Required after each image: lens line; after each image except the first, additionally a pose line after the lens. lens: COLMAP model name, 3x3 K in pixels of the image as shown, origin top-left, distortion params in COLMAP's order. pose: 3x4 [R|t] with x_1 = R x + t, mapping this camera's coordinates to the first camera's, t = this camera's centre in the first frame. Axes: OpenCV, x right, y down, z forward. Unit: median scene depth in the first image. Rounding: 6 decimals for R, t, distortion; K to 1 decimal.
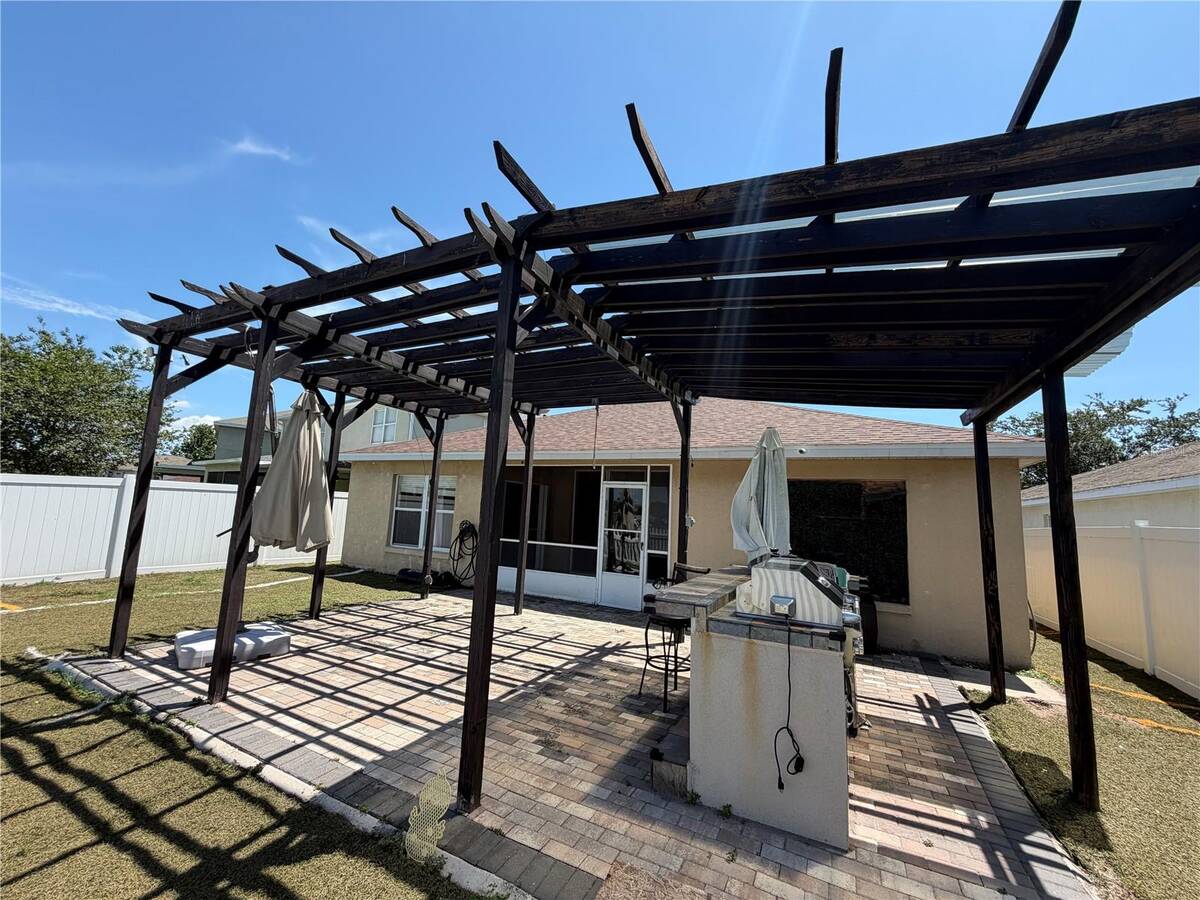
lens RADIAL K [[479.9, 0, 597.6], [0, 479.9, 447.5], [0, 0, 1]] dist [0.000041, 0.000032]
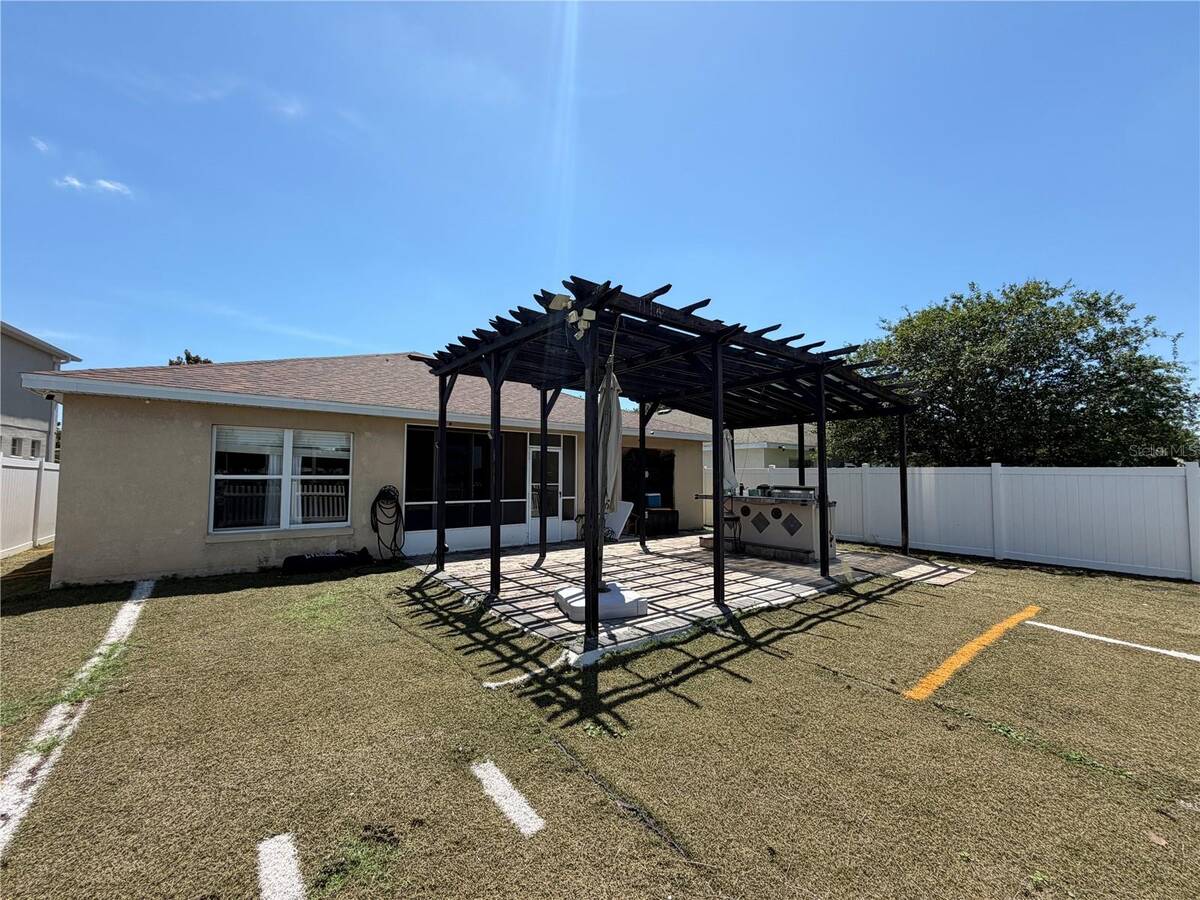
lens RADIAL K [[479.9, 0, 598.8], [0, 479.9, 441.9], [0, 0, 1]] dist [0.000041, 0.000032]
pose [[0.422471, 0.019346, 0.906170, -1.616884], [-0.104363, 0.994161, 0.027432, 0.015753], [-0.900348, -0.106160, 0.422024, 0.526500]]
